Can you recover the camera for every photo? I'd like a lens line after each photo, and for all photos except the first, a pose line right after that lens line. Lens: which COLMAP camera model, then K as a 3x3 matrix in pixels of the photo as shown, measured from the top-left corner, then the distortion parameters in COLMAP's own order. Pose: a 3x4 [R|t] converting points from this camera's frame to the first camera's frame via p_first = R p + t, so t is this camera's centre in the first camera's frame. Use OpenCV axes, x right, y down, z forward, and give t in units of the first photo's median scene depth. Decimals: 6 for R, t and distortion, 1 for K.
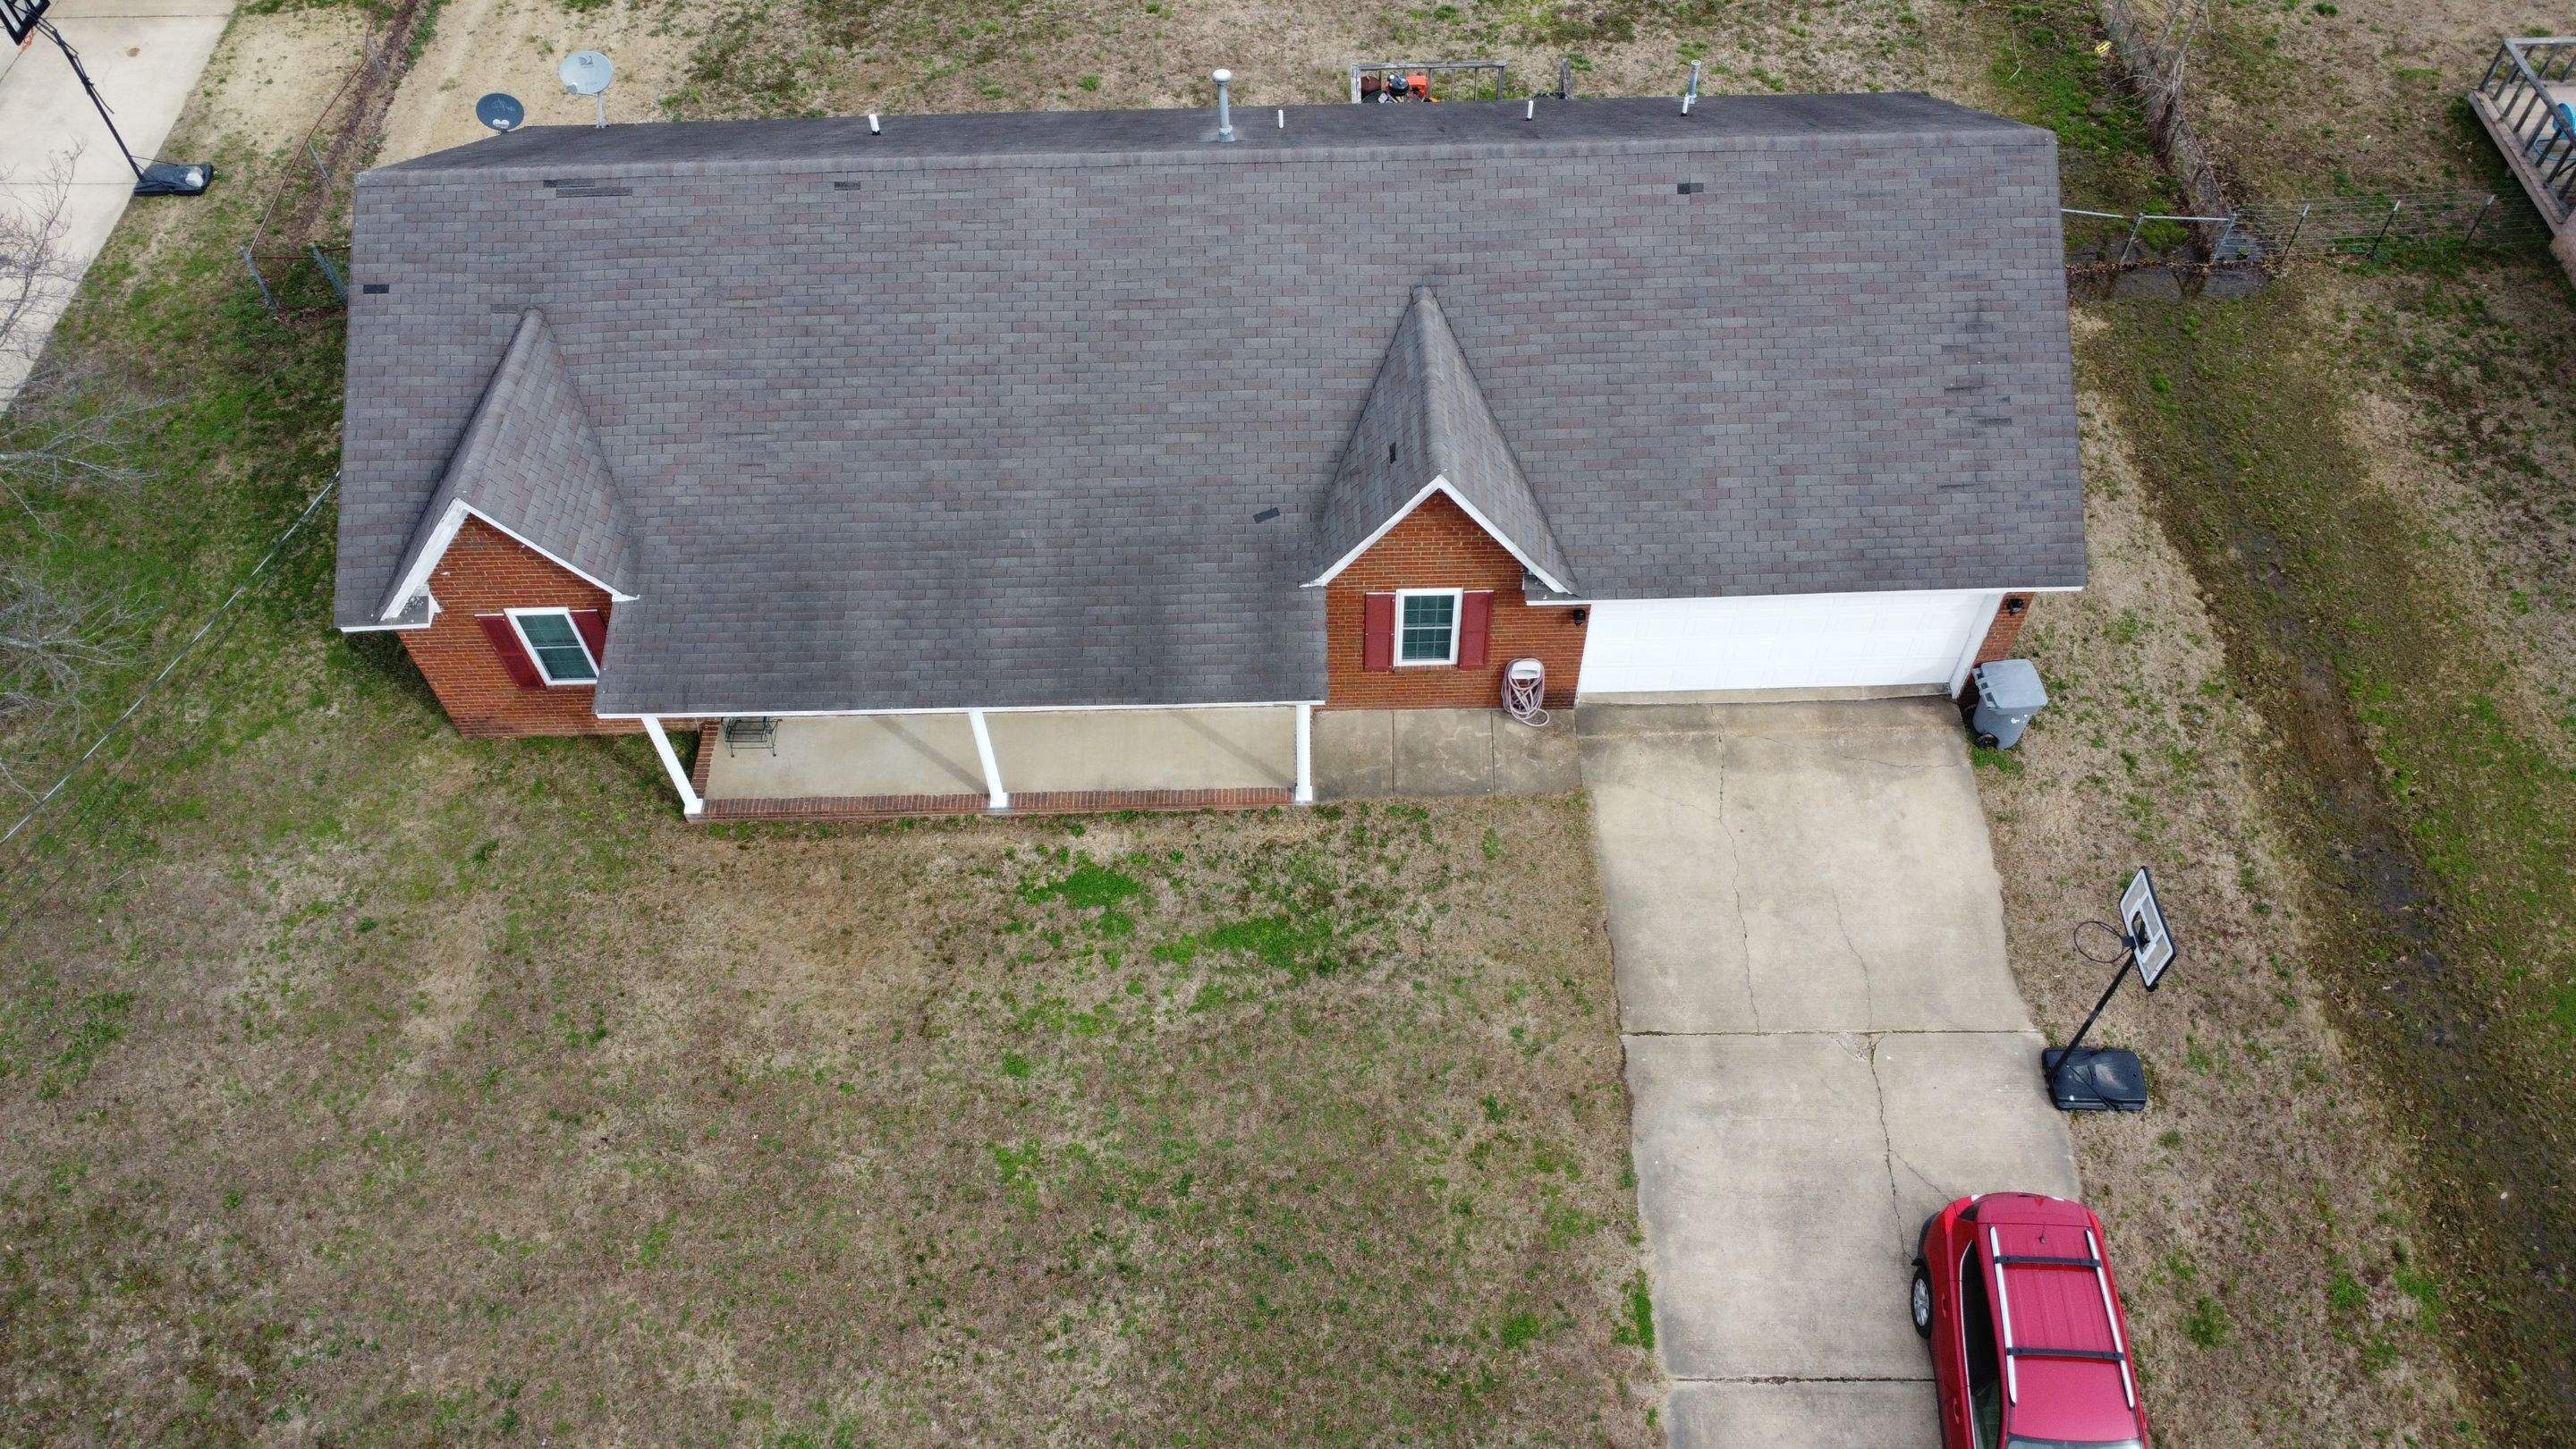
lens RADIAL K [[1888.0, 0, 1293.2], [0, 1888.0, 726.0], [0, 0, 1]] dist [-0.024662, -0.008932]
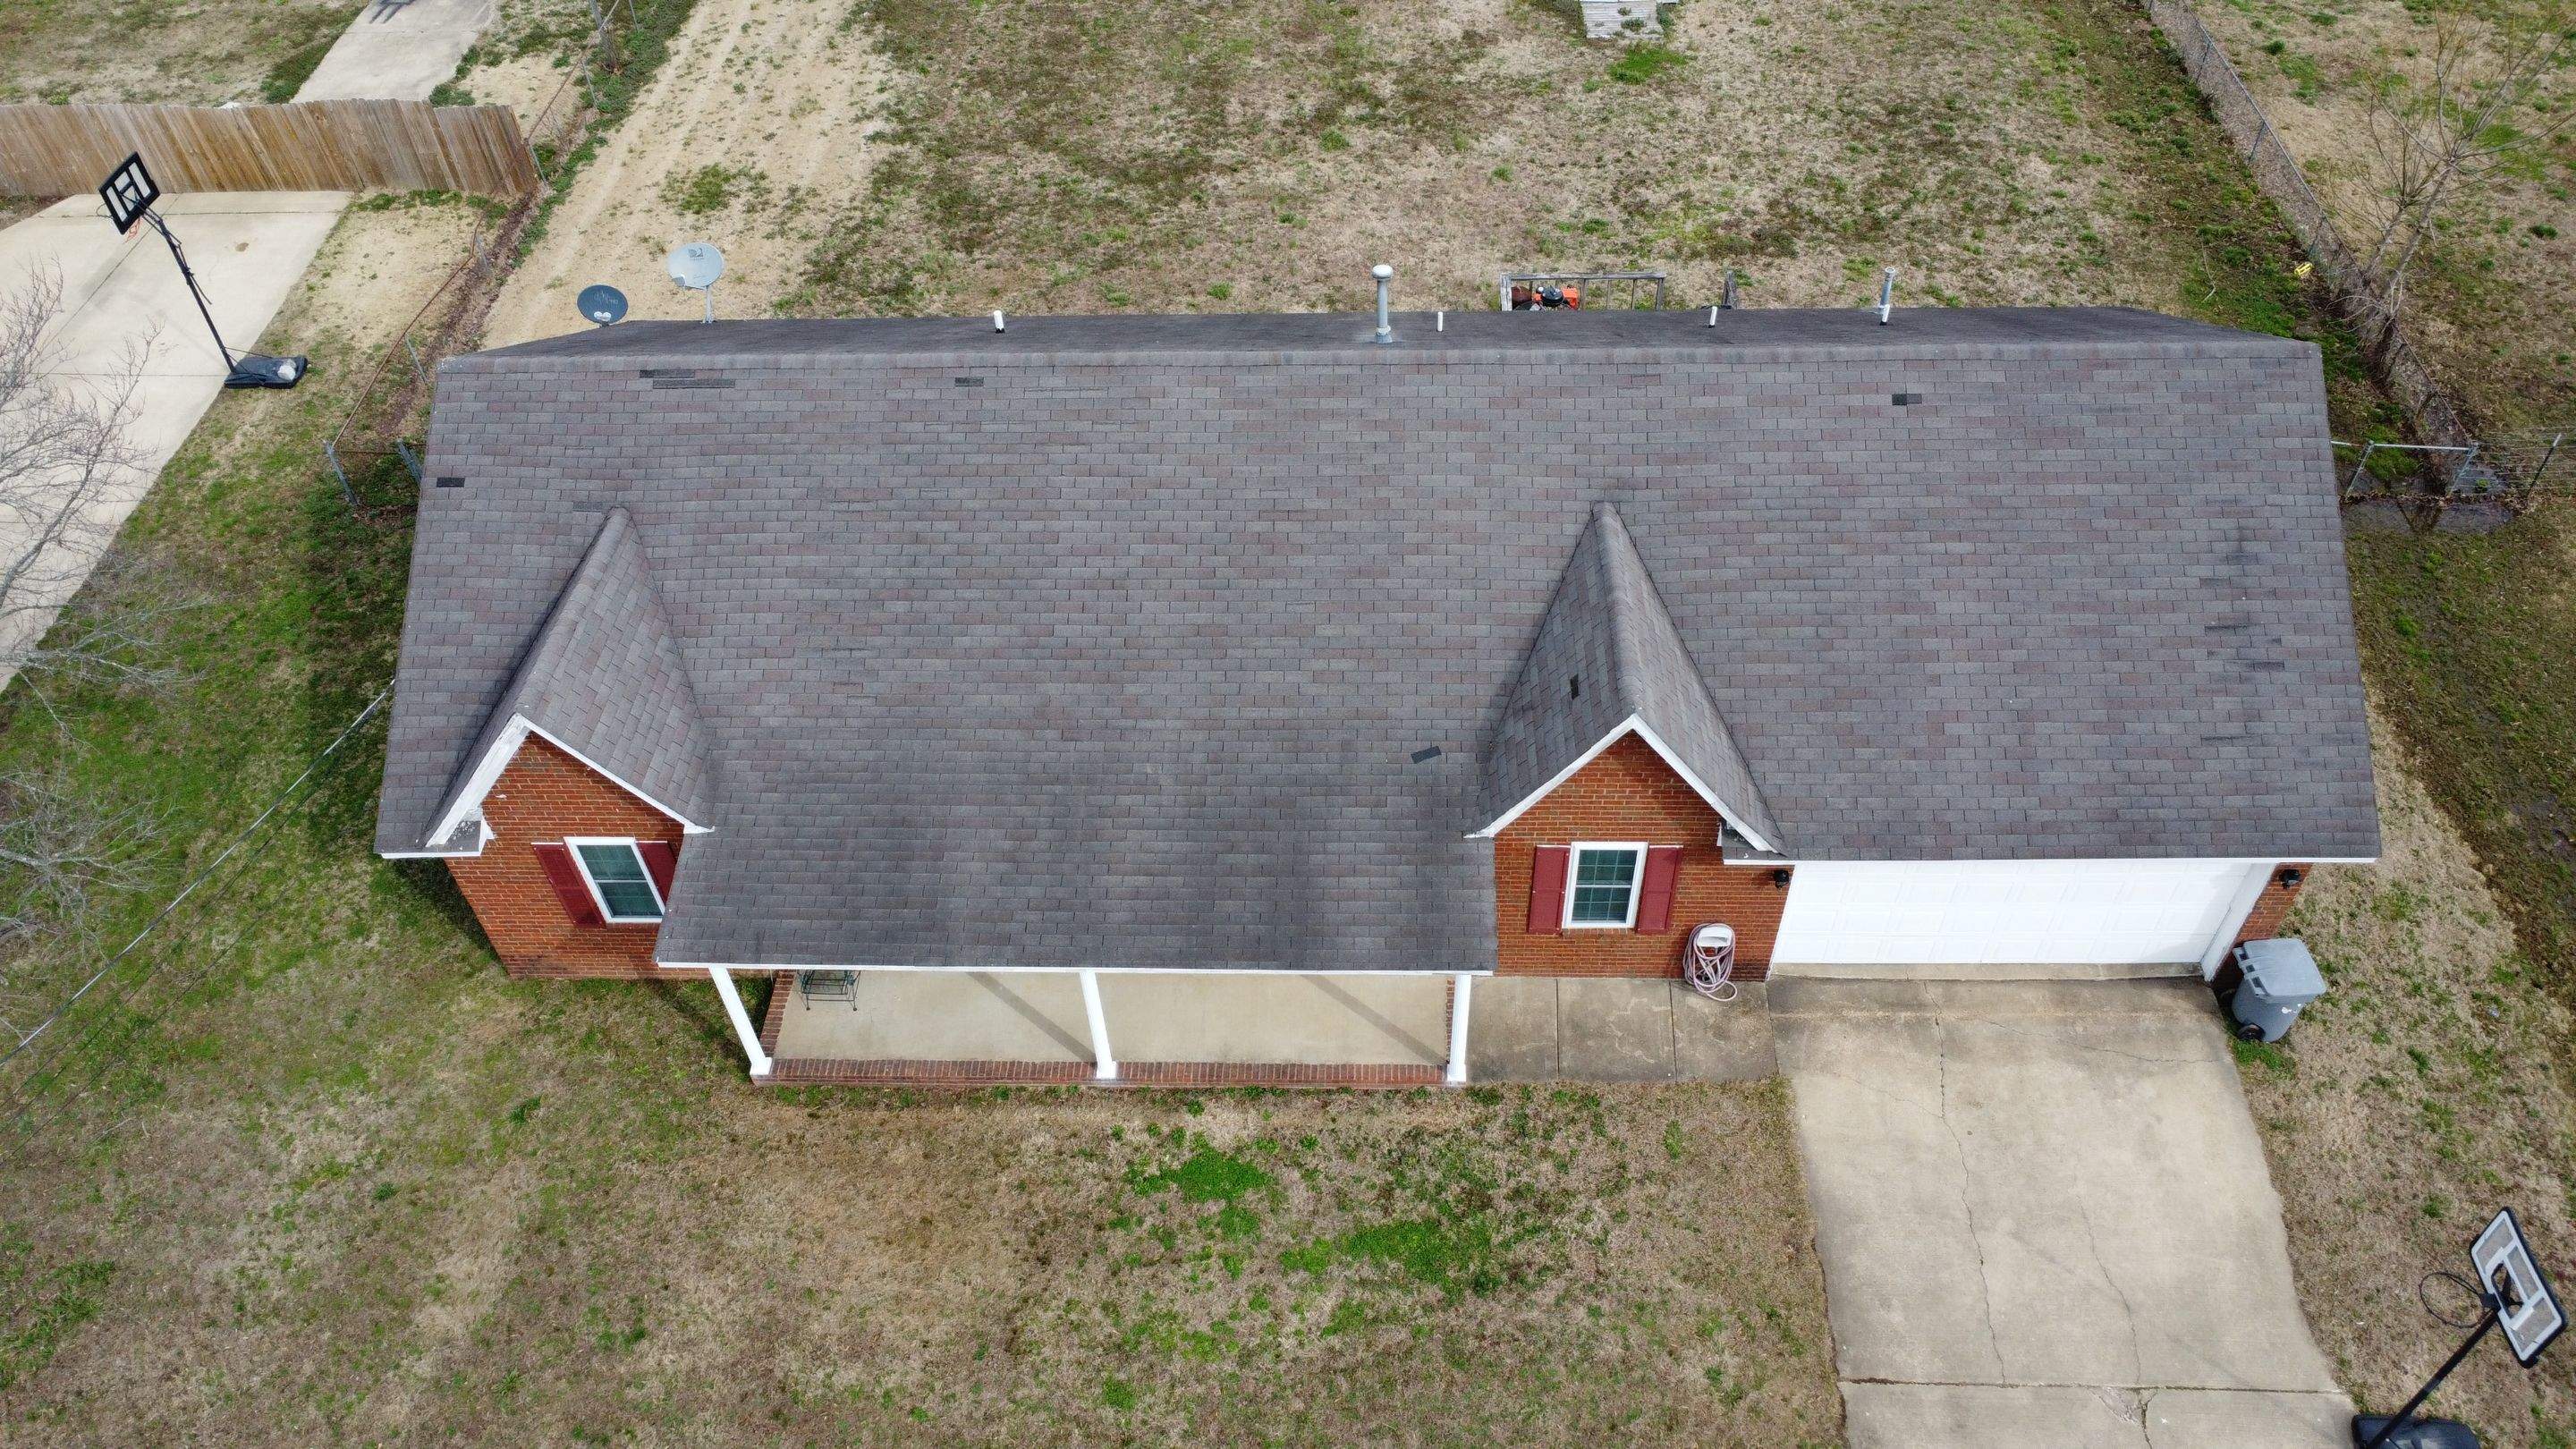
lens RADIAL K [[1888.0, 0, 1284.0], [0, 1888.0, 715.6], [0, 0, 1]] dist [-0.024662, -0.008932]
pose [[0.998645, 0.022730, -0.046815, -0.037958], [-0.028337, 0.992024, -0.122826, -0.019251], [0.043650, 0.123986, 0.991323, 0.121713]]
